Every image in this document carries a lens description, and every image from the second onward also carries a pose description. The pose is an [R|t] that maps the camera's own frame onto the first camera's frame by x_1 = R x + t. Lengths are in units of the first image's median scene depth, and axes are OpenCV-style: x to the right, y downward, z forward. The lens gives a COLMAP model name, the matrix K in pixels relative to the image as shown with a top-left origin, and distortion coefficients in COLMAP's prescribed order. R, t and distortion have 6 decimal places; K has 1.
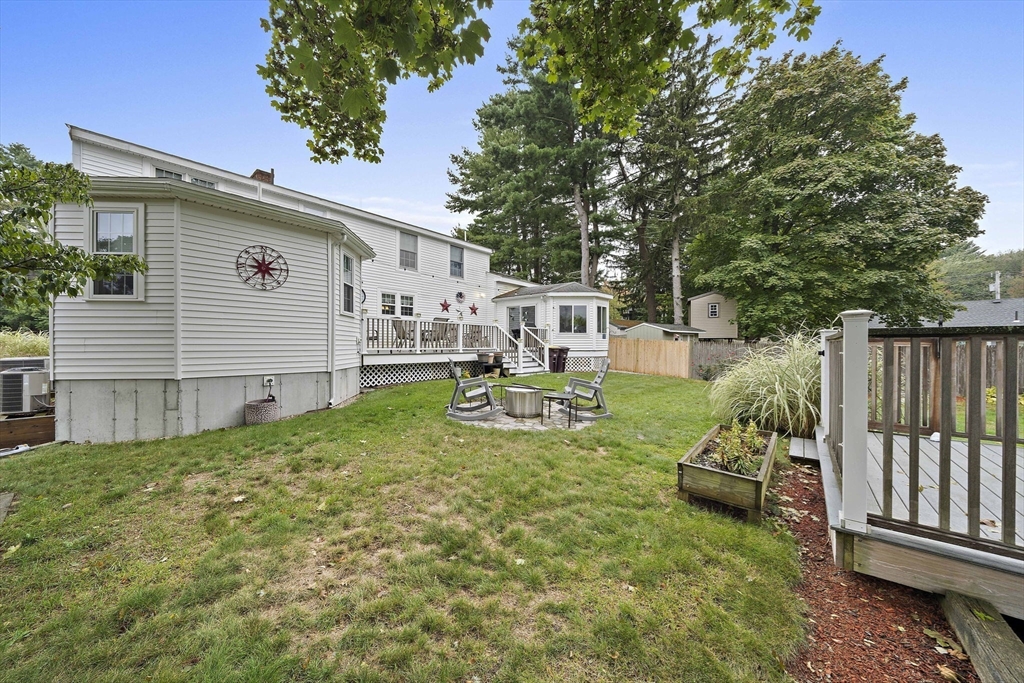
lens RADIAL K [[350.5, 0, 510.6], [0, 350.5, 348.5], [0, 0, 1]] dist [-0.001305, -0.000083]
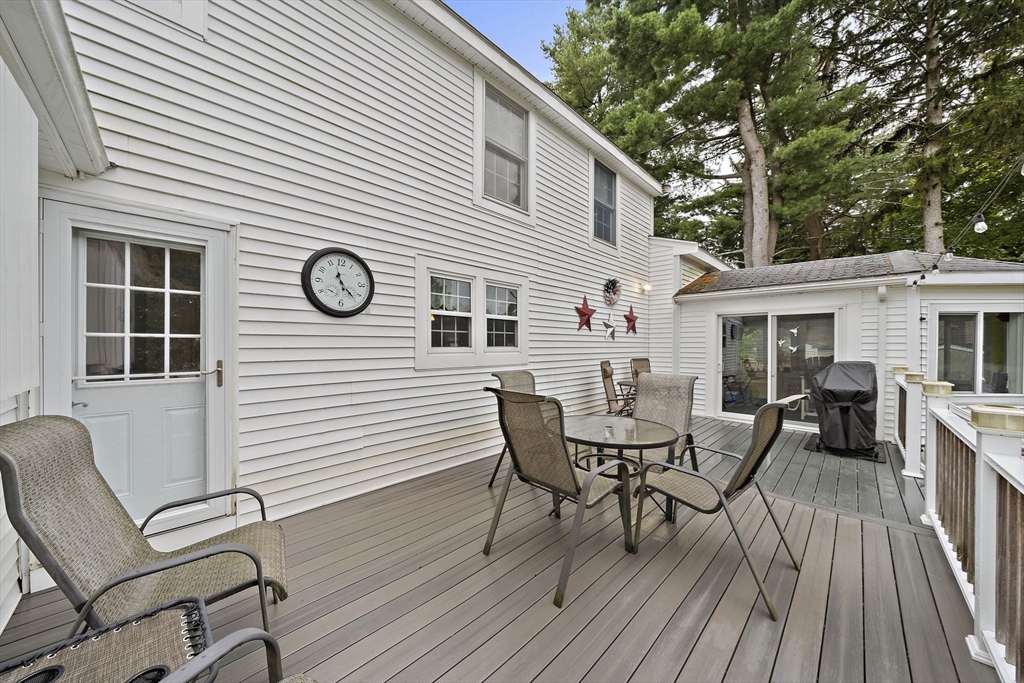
lens RADIAL K [[350.5, 0, 510.6], [0, 350.5, 348.5], [0, 0, 1]] dist [-0.001305, -0.000083]
pose [[0.996064, 0.004257, -0.088539, -0.254312], [-0.004482, 0.999987, -0.002347, -0.089354], [0.088528, 0.002735, 0.996070, 0.661815]]
